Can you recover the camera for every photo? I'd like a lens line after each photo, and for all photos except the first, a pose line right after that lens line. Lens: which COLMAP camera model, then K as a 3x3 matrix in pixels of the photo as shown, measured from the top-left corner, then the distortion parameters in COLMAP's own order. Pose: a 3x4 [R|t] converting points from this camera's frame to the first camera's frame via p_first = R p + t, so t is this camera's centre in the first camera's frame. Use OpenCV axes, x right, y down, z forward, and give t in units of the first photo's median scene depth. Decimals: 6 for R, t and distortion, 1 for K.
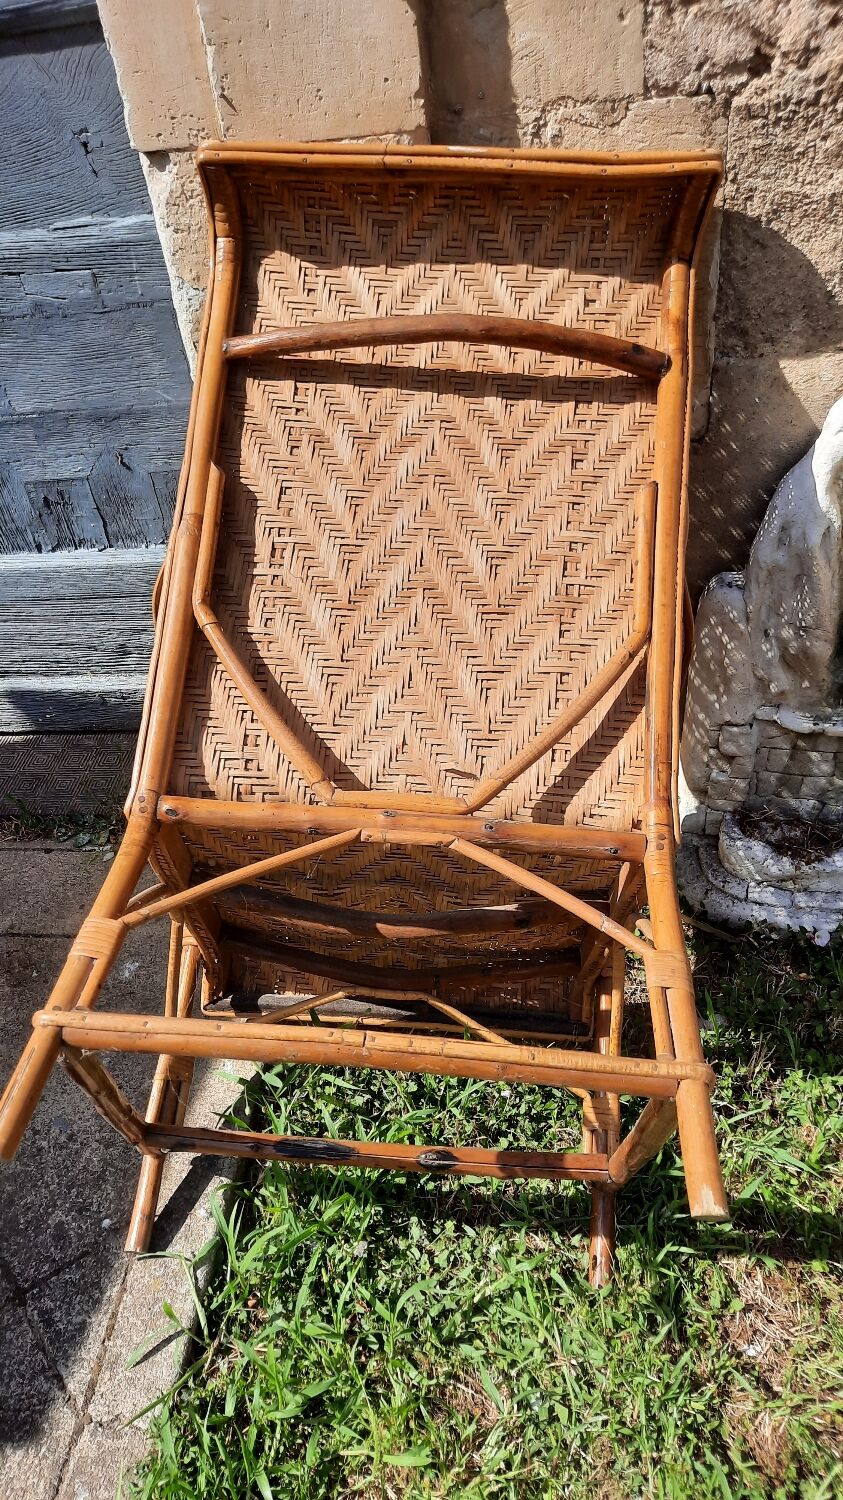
lens RADIAL K [[1107.7, 0, 418.9], [0, 1107.7, 737.5], [0, 0, 1]] dist [0.055027, -0.045653]
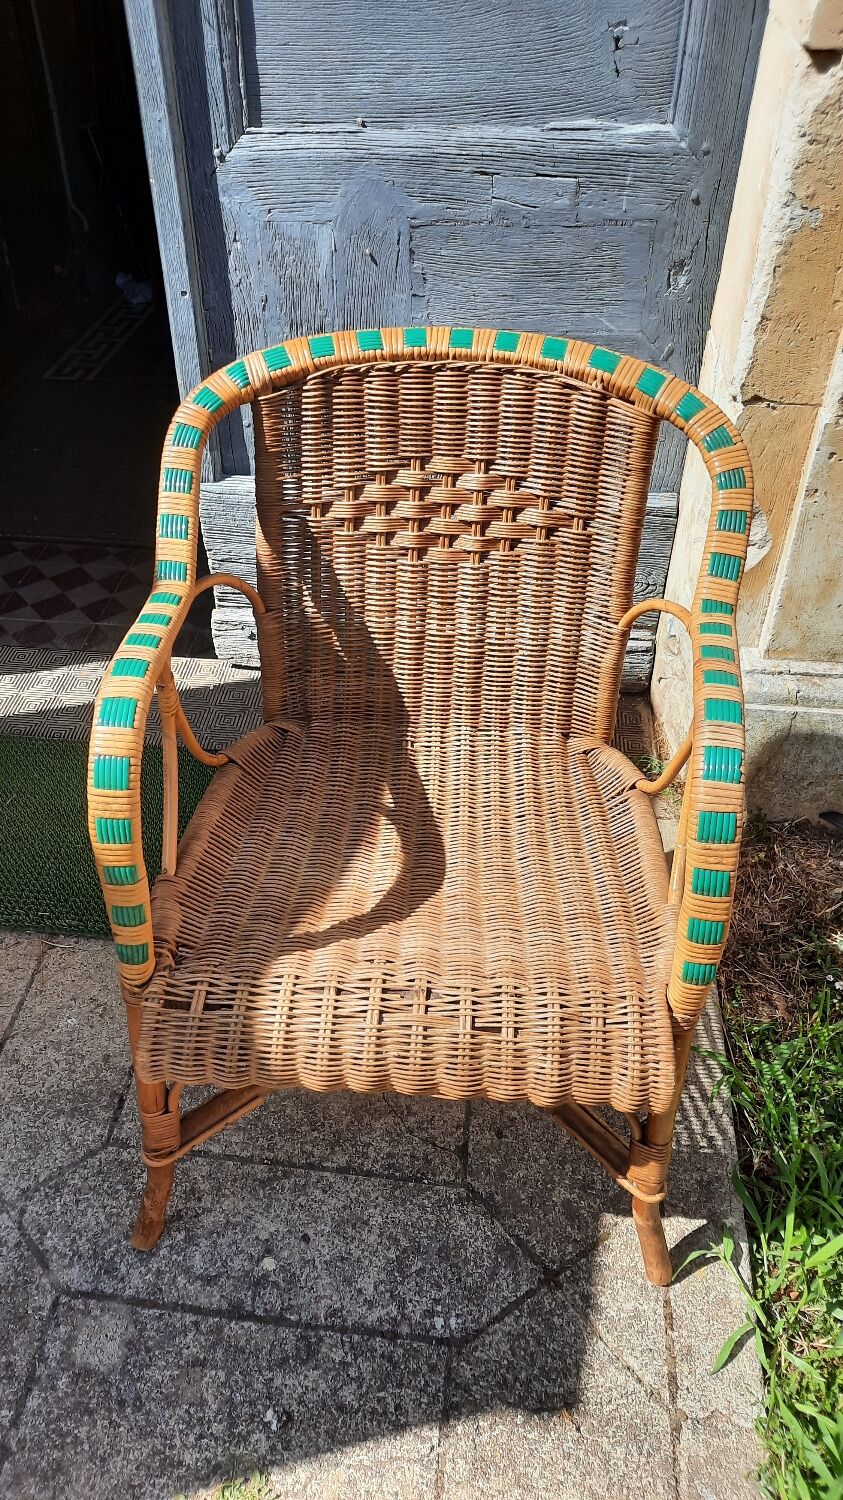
lens RADIAL K [[1107.7, 0, 418.9], [0, 1107.7, 737.5], [0, 0, 1]] dist [0.055027, -0.045653]
pose [[0.992274, 0.076002, 0.098058, -0.487455], [-0.078209, 0.996759, 0.018860, 0.035144], [-0.096307, -0.026383, 0.995002, 0.083326]]
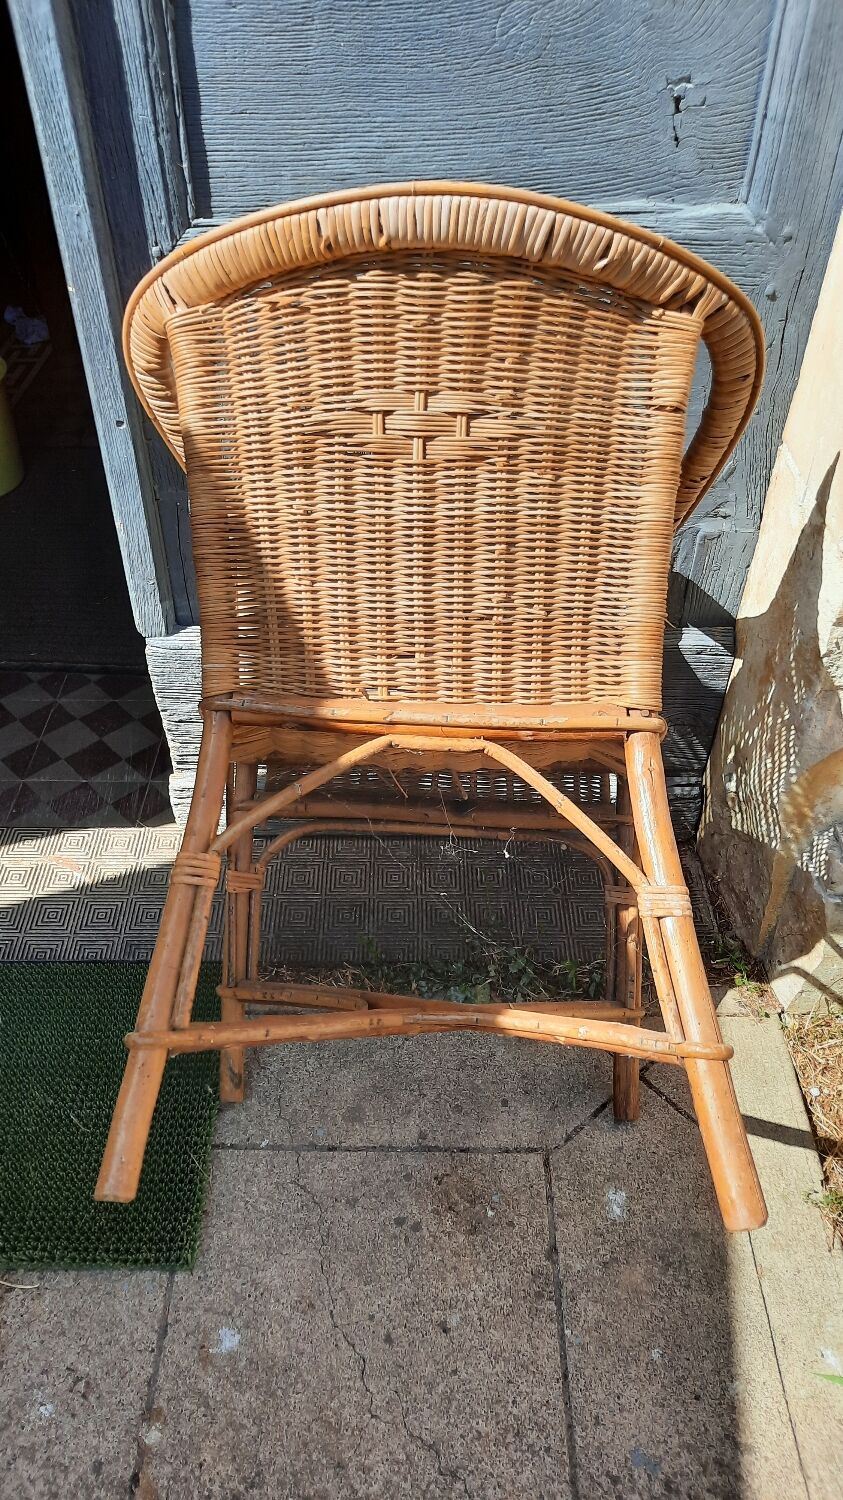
lens RADIAL K [[1082.7, 0, 411.8], [0, 1082.7, 736.4], [0, 0, 1]] dist [0.045841, -0.045224]
pose [[0.984954, 0.008184, 0.172624, -0.558389], [-0.016197, 0.998853, 0.045064, -0.149735], [-0.172057, -0.047182, 0.983956, 0.319546]]
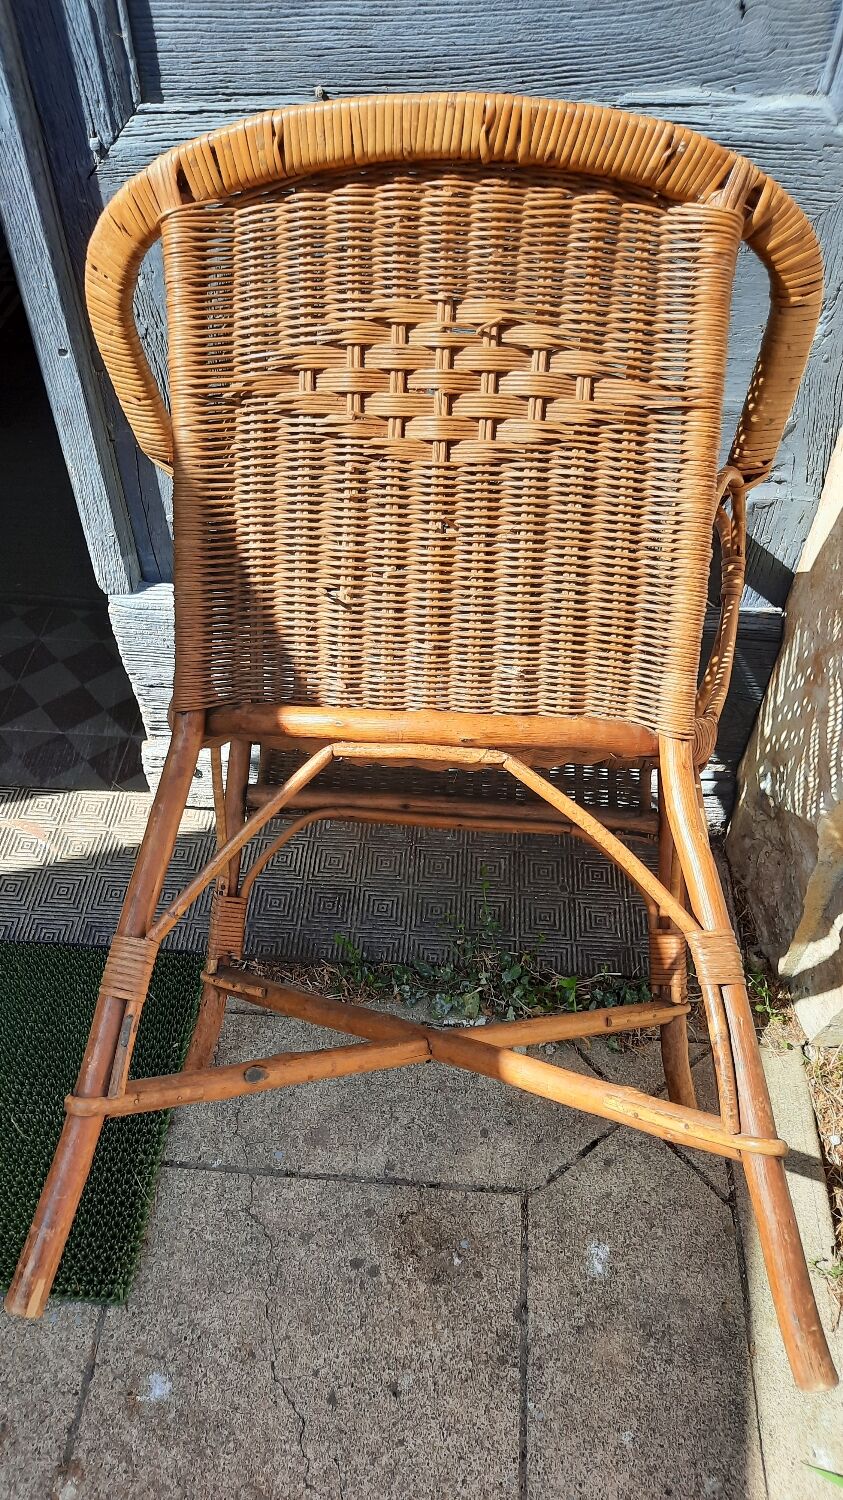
lens RADIAL K [[1092.5, 0, 411.9], [0, 1092.5, 739.1], [0, 0, 1]] dist [0.041310, -0.039220]
pose [[0.991824, 0.036365, 0.122324, -0.493874], [-0.054054, 0.988018, 0.144562, -0.210412], [-0.115601, -0.149992, 0.981906, 0.415494]]
